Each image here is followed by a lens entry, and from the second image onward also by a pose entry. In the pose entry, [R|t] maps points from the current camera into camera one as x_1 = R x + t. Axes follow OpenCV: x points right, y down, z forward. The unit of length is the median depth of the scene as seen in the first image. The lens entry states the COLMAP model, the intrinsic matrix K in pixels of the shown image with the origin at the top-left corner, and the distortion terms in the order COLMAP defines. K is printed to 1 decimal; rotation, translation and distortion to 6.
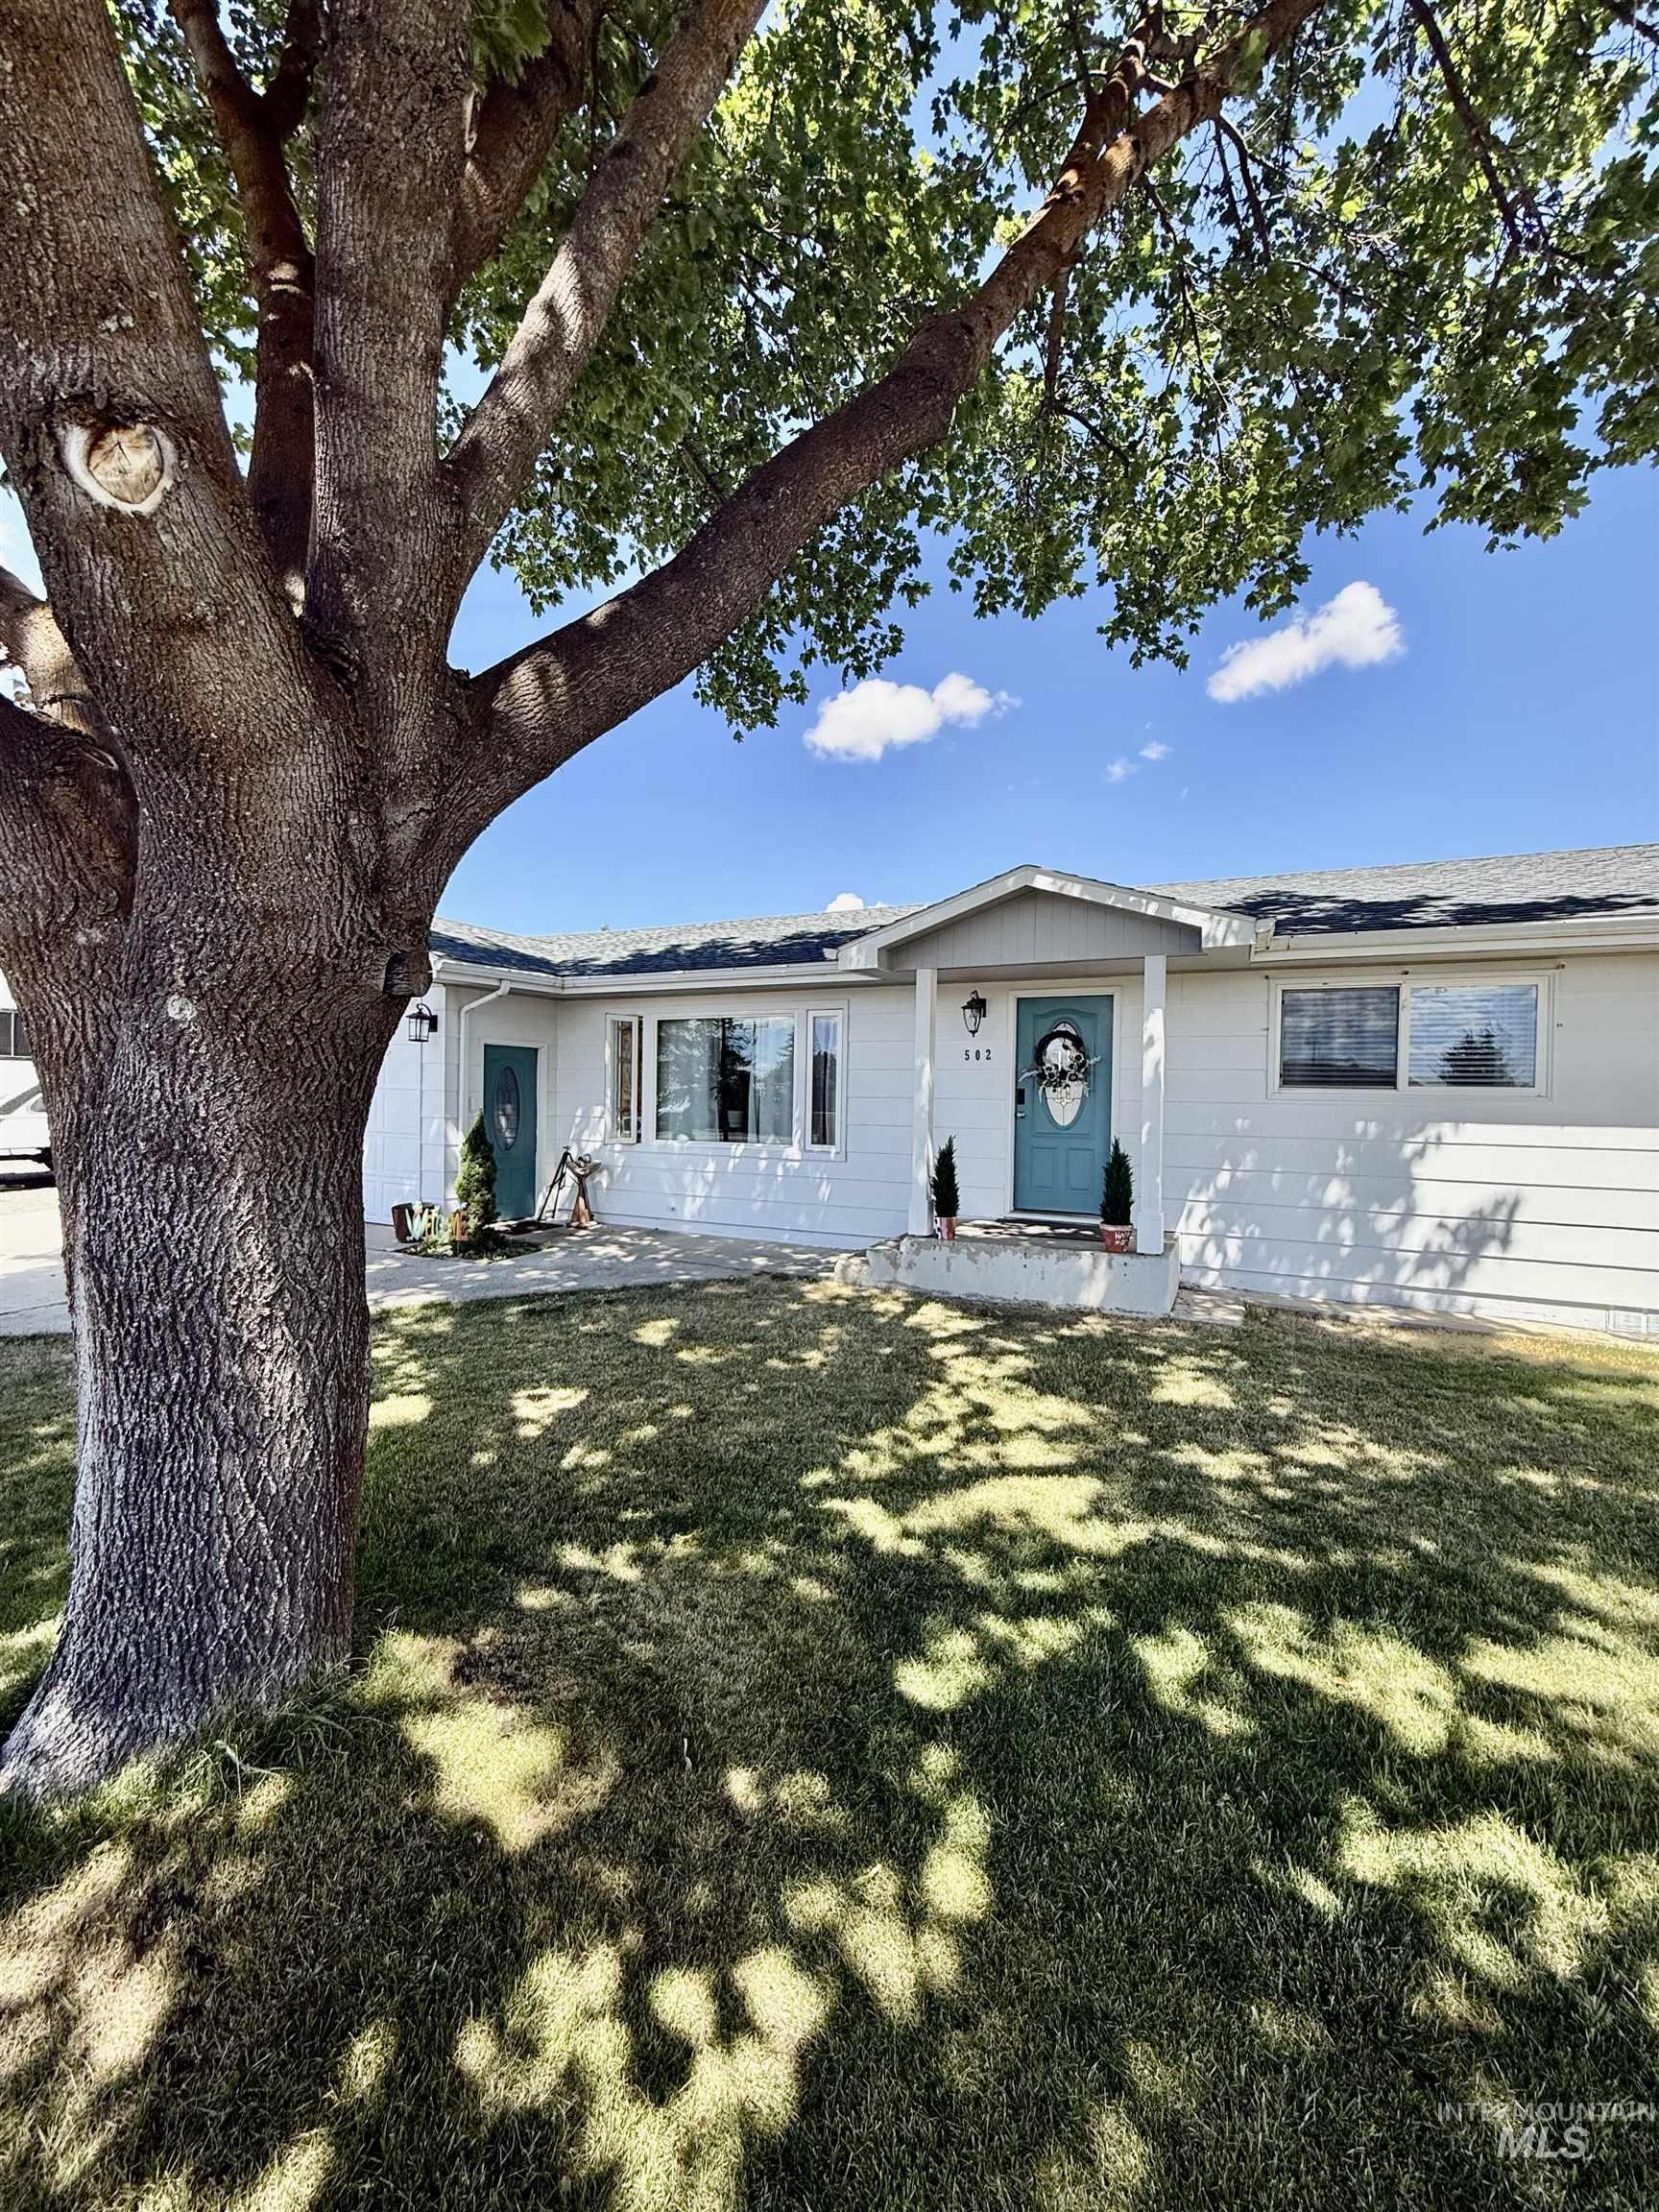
lens RADIAL K [[884.7, 0, 828.0], [0, 884.7, 1102.0], [0, 0, 1]] dist [-0.000638, 0.000832]
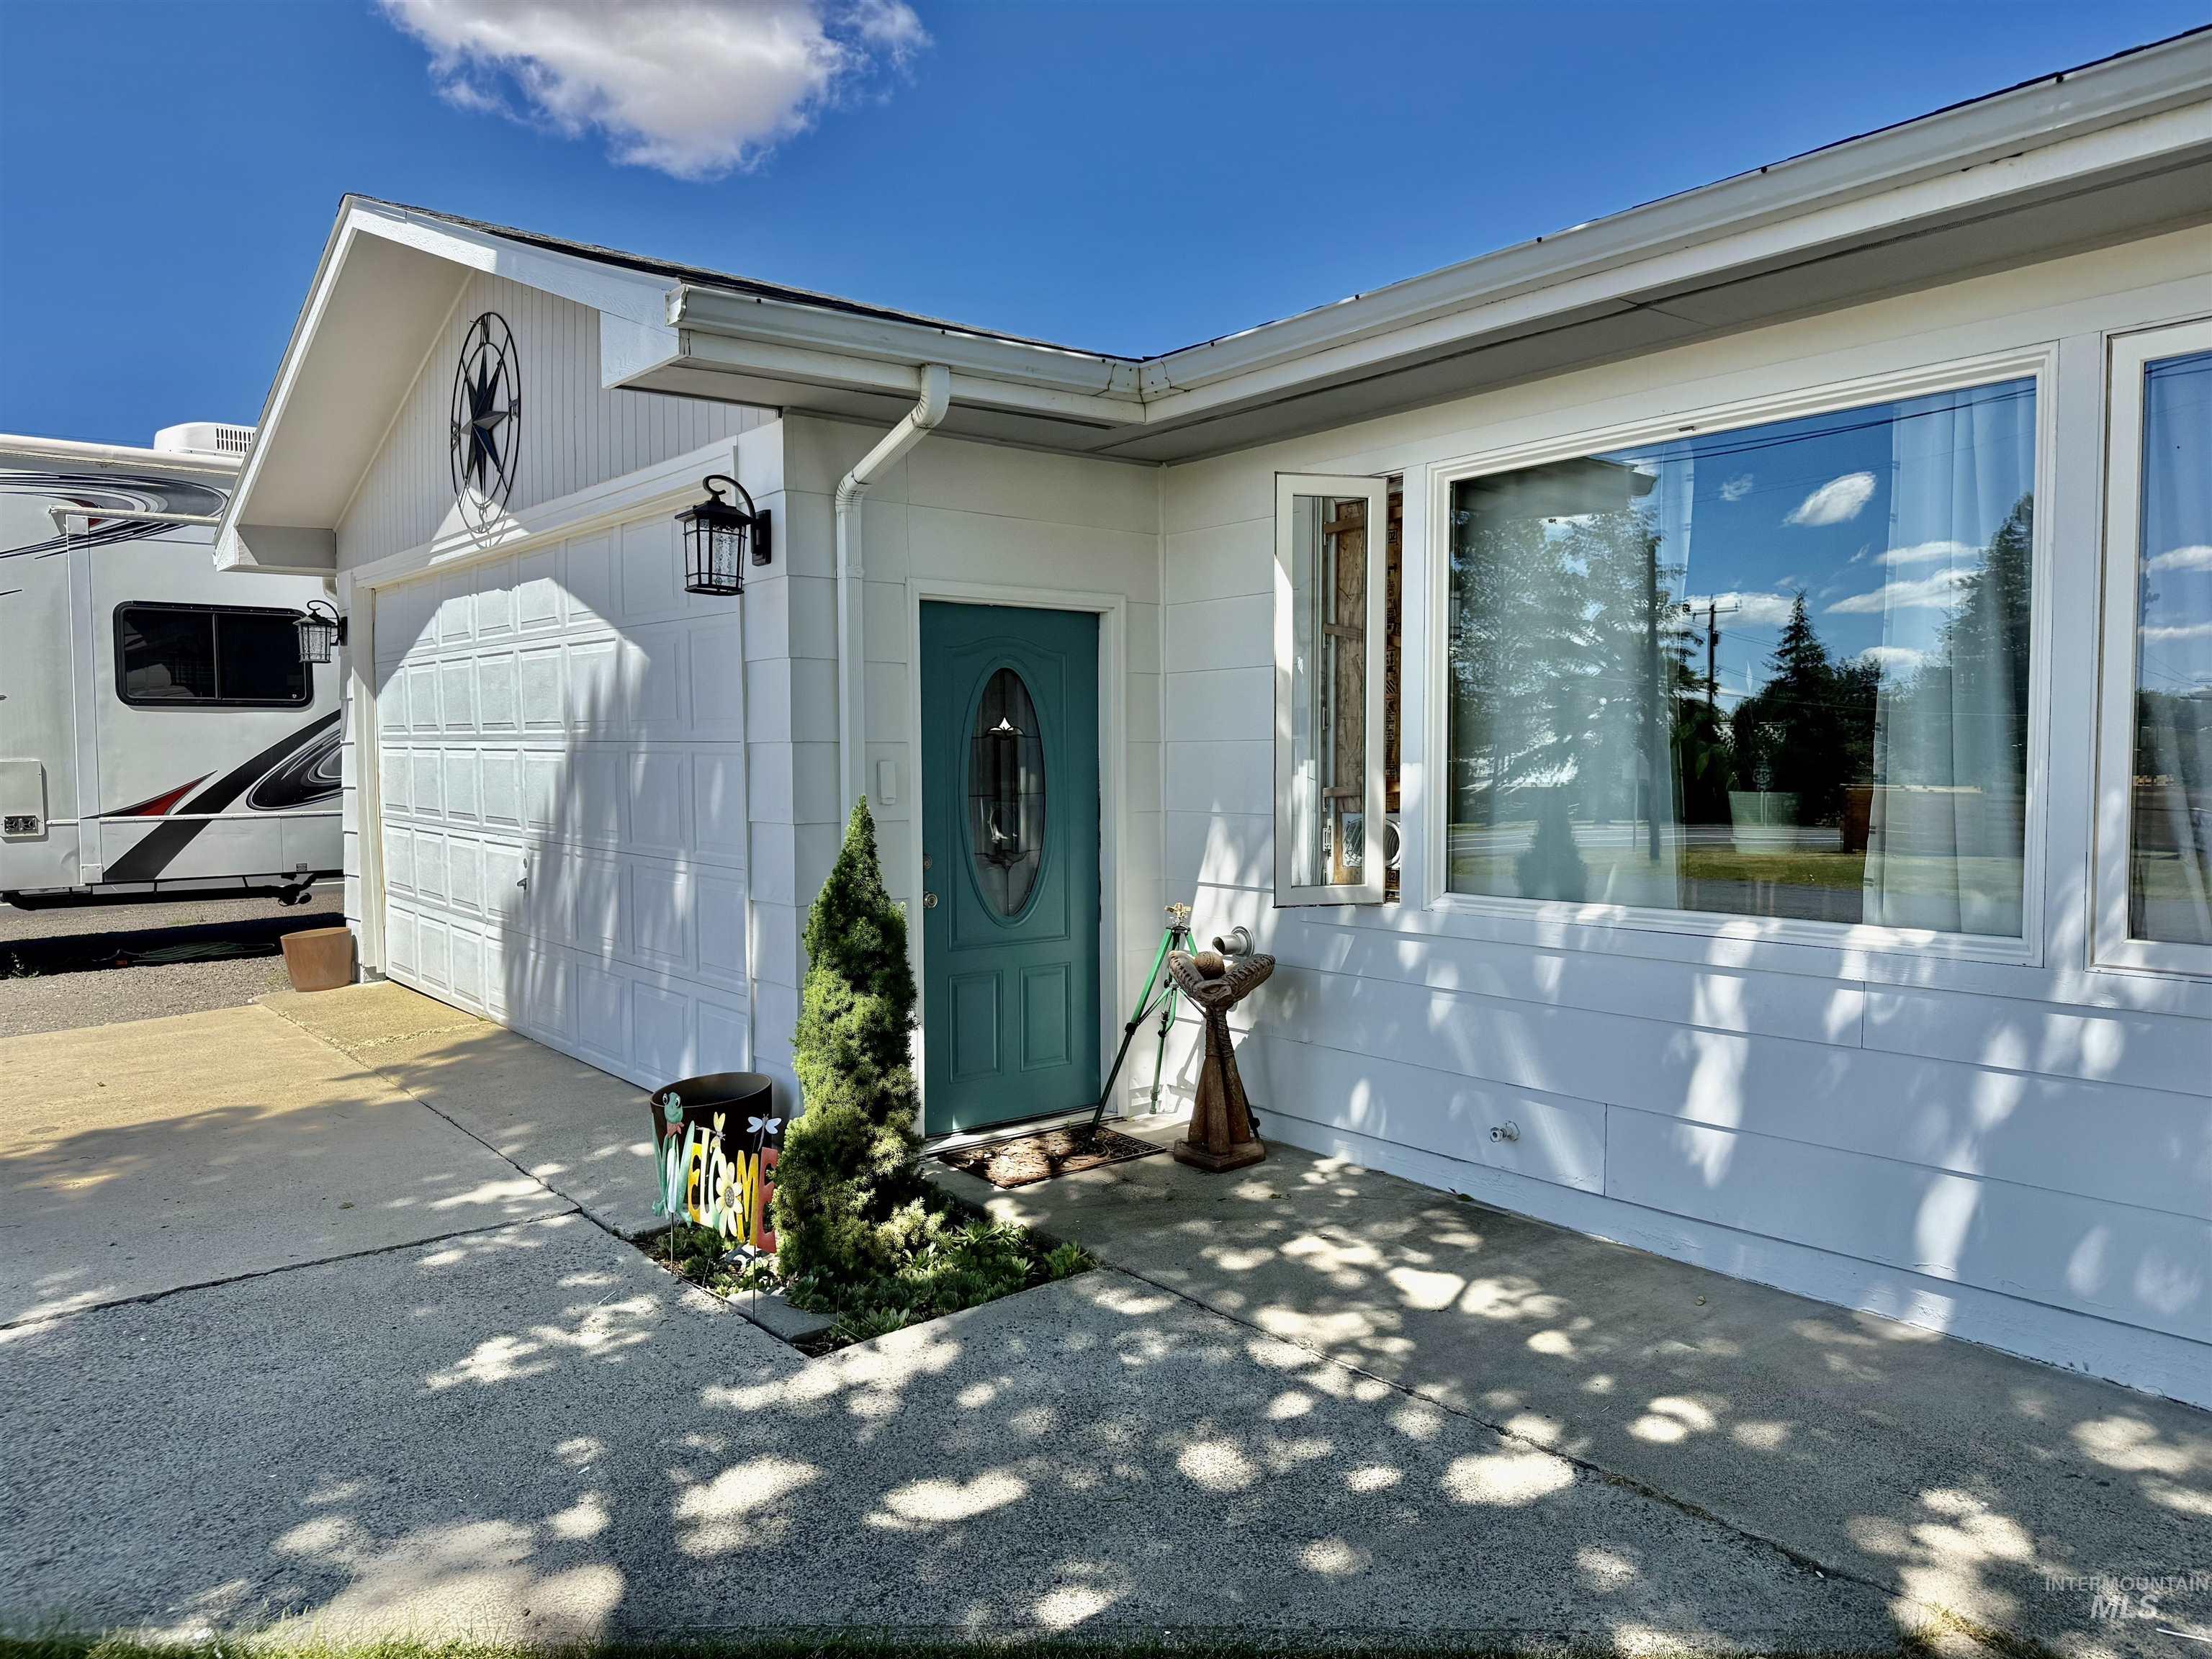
lens RADIAL K [[1544.8, 0, 1110.7], [0, 1544.8, 831.3], [0, 0, 1]] dist [0.085109, -0.119620]
pose [[0.903088, 0.001252, -0.429454, -0.073331], [0.014363, 0.999348, 0.033116, 0.003018], [0.429216, -0.036074, 0.902481, 0.483300]]
